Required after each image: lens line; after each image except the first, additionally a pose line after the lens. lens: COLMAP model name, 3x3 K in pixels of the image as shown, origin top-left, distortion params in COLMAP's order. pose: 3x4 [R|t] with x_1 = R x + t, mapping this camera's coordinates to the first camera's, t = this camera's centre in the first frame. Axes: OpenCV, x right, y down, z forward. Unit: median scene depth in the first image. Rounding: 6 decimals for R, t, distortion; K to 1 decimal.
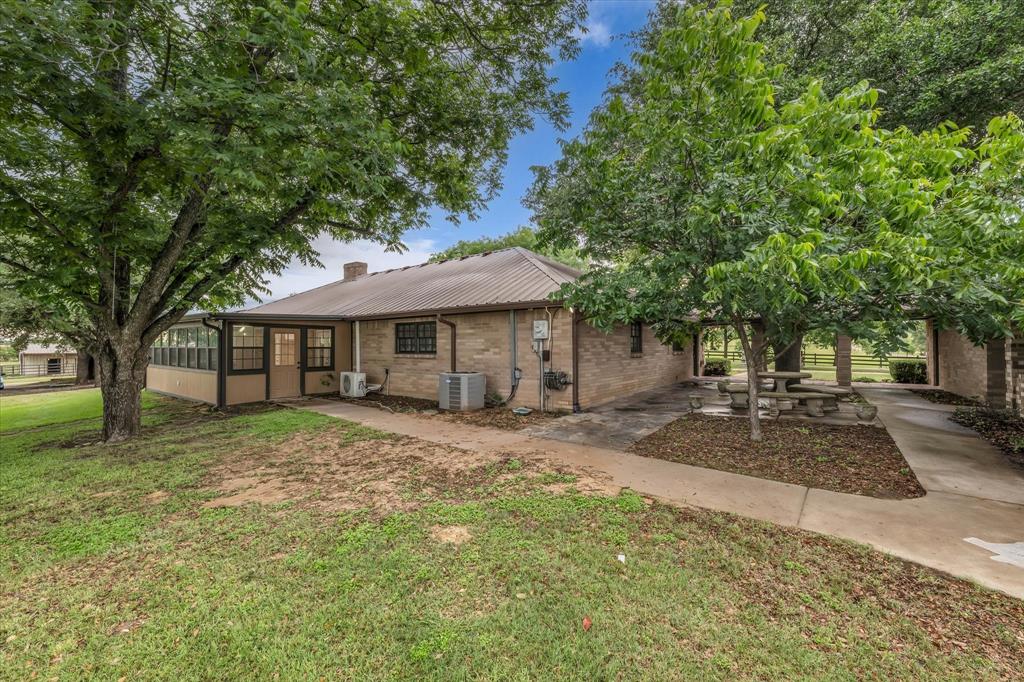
lens RADIAL K [[421.2, 0, 514.5], [0, 421.2, 343.1], [0, 0, 1]] dist [-0.011886, -0.000218]
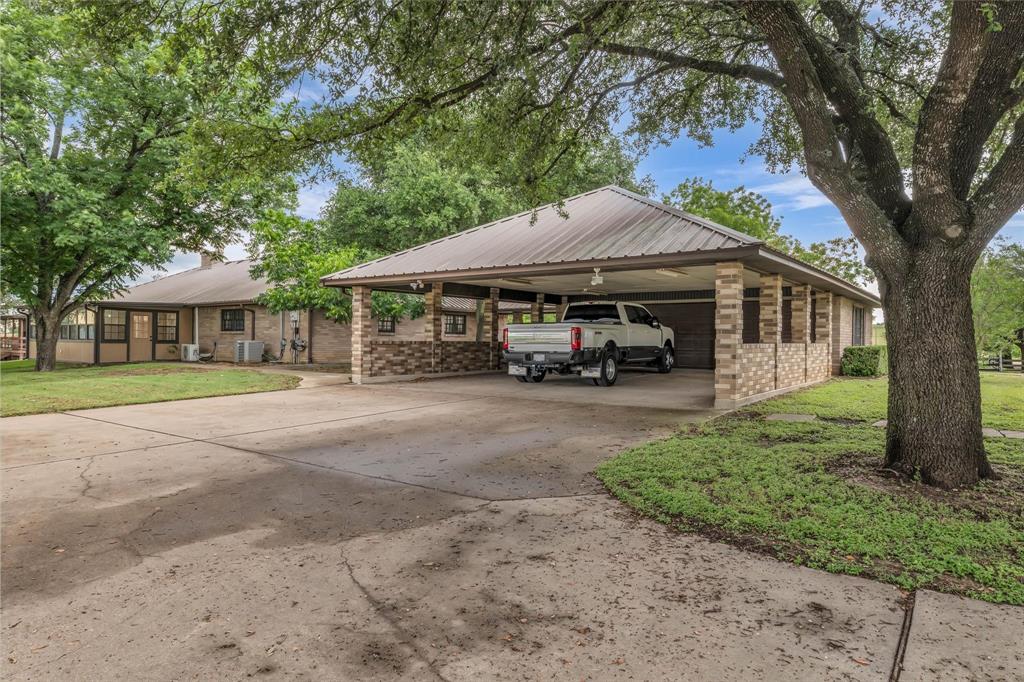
lens RADIAL K [[615.7, 0, 510.3], [0, 615.7, 340.3], [0, 0, 1]] dist [0.001027, 0.002033]
pose [[0.999745, 0.013176, 0.018324, 0.684634], [-0.013272, 0.999899, 0.005090, 0.034094], [-0.018255, -0.005331, 0.999819, -1.140556]]
